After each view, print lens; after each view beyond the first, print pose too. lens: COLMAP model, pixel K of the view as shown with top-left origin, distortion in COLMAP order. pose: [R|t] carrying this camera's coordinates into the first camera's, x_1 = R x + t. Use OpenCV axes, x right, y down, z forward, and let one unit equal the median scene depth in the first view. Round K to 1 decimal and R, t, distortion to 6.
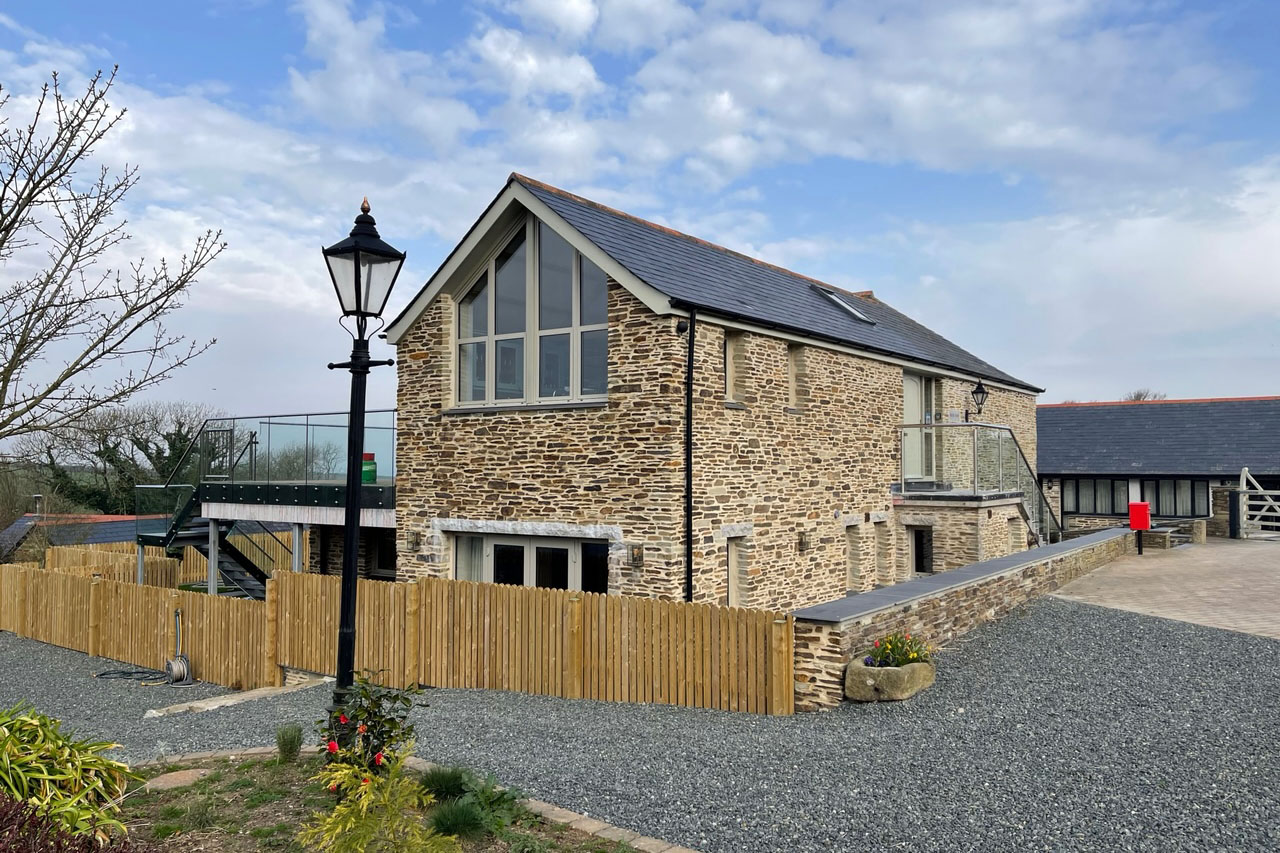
lens RADIAL K [[990.2, 0, 640.0], [0, 990.2, 426.5], [0, 0, 1]] dist [0.124343, 0.000392]
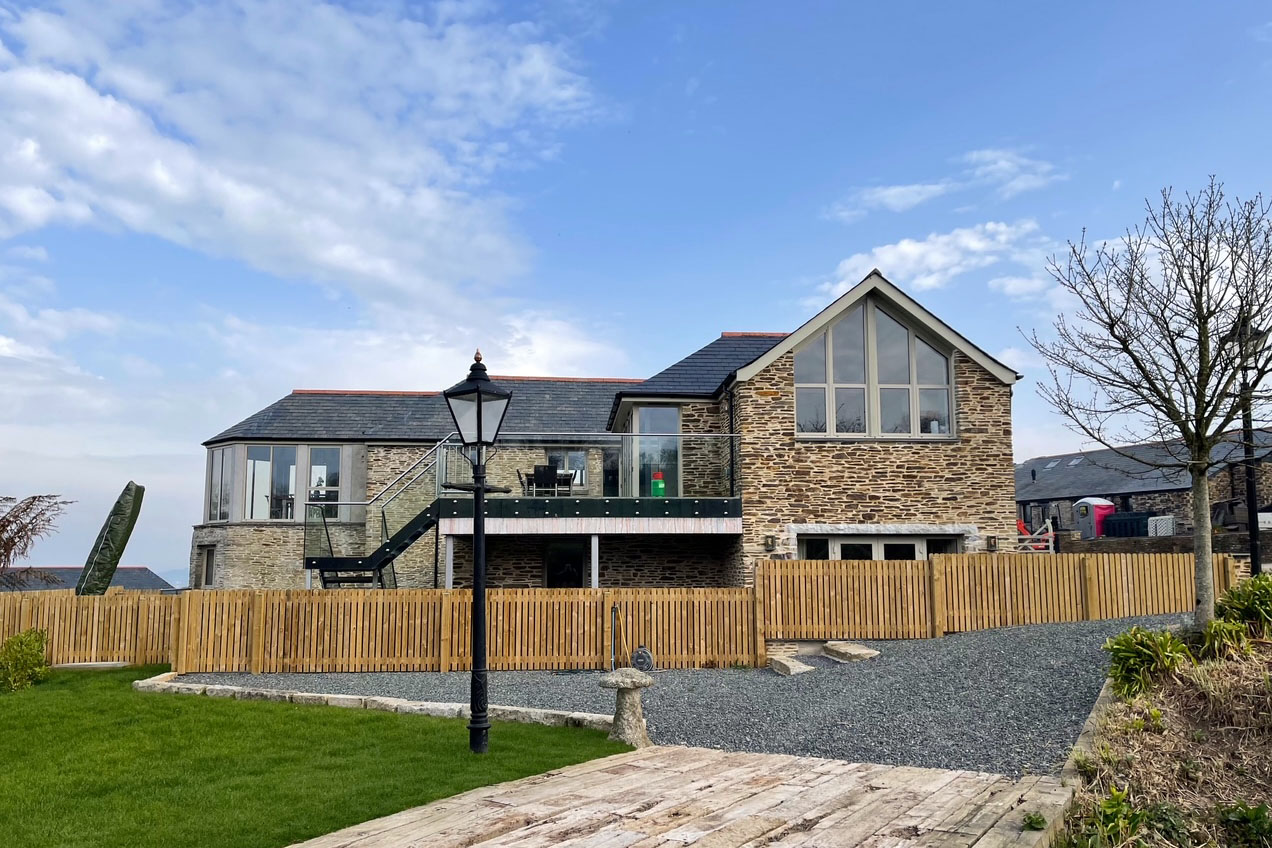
lens RADIAL K [[971.3, 0, 633.3], [0, 971.3, 443.0], [0, 0, 1]] dist [0.003017, -0.002633]
pose [[0.768960, 0.078519, 0.634457, -1.149862], [-0.025565, 0.995412, -0.092204, 0.109813], [-0.638785, 0.054681, 0.767439, 0.193071]]
